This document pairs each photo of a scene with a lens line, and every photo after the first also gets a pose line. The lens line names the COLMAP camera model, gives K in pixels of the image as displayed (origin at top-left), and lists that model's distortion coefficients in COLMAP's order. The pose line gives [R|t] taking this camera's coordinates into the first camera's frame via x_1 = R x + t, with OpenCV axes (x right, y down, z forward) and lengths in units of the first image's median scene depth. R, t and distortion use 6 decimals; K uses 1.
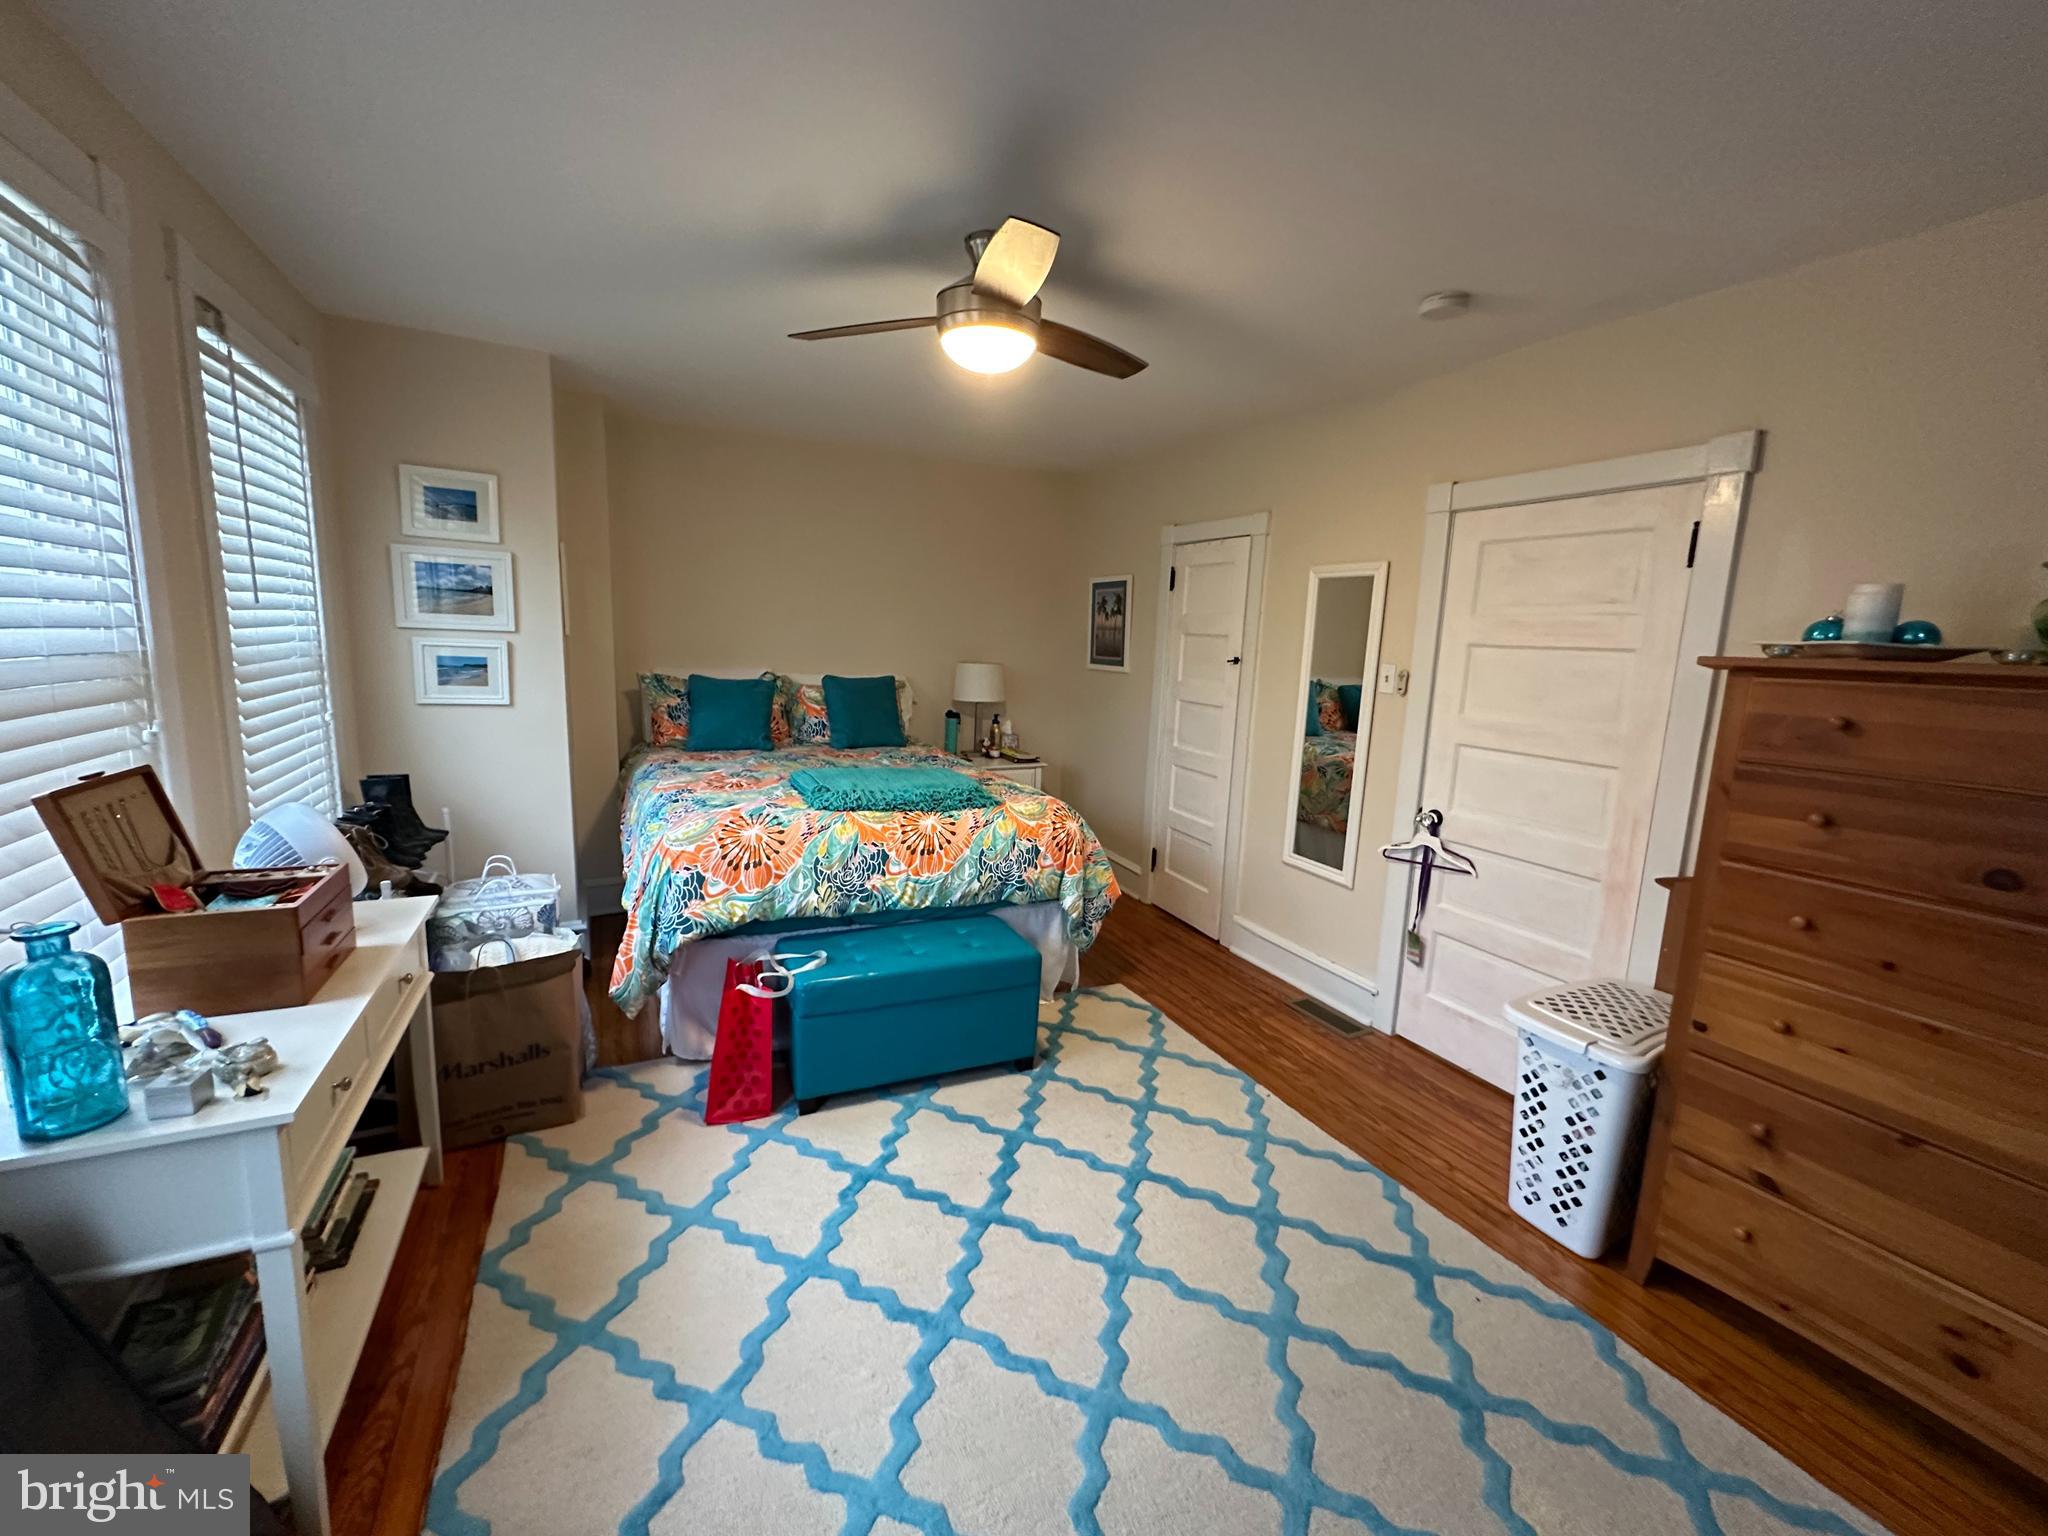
lens RADIAL K [[816.5, 0, 1022.4], [0, 816.5, 767.4], [0, 0, 1]] dist [-0.001890, -0.000365]
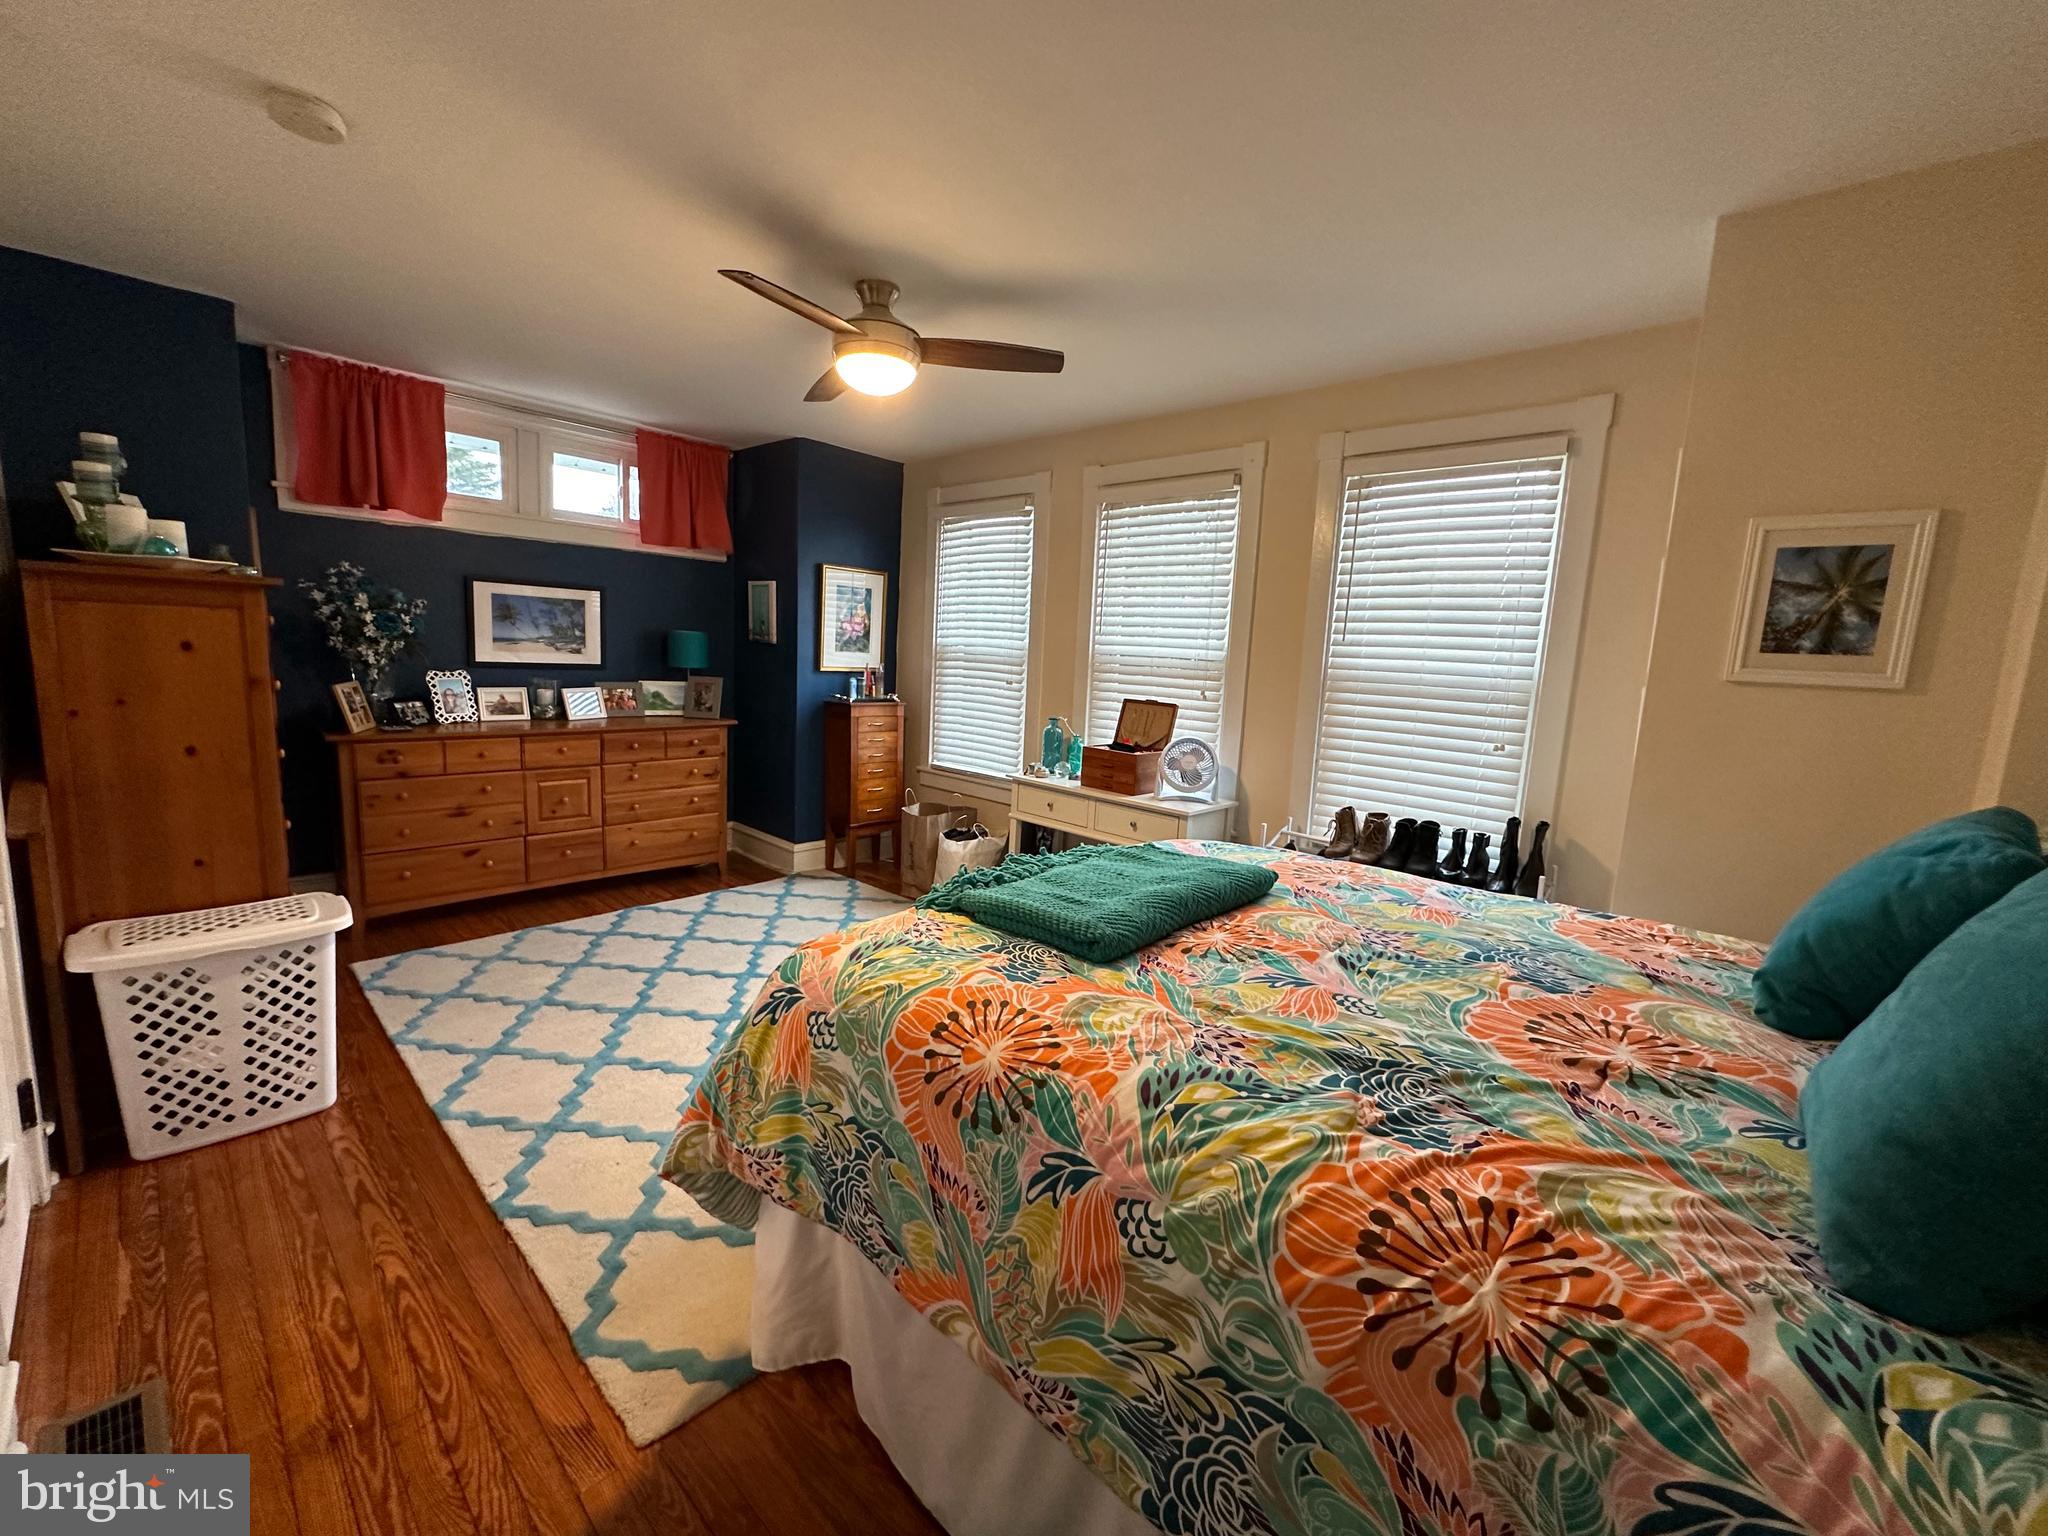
lens RADIAL K [[816.5, 0, 1022.7], [0, 816.5, 762.3], [0, 0, 1]] dist [-0.001890, -0.000365]
pose [[-0.930350, -0.031835, -0.365288, 0.138060], [-0.137859, 0.953500, 0.268014, -0.250052], [0.339770, 0.299705, -0.891478, 1.796855]]
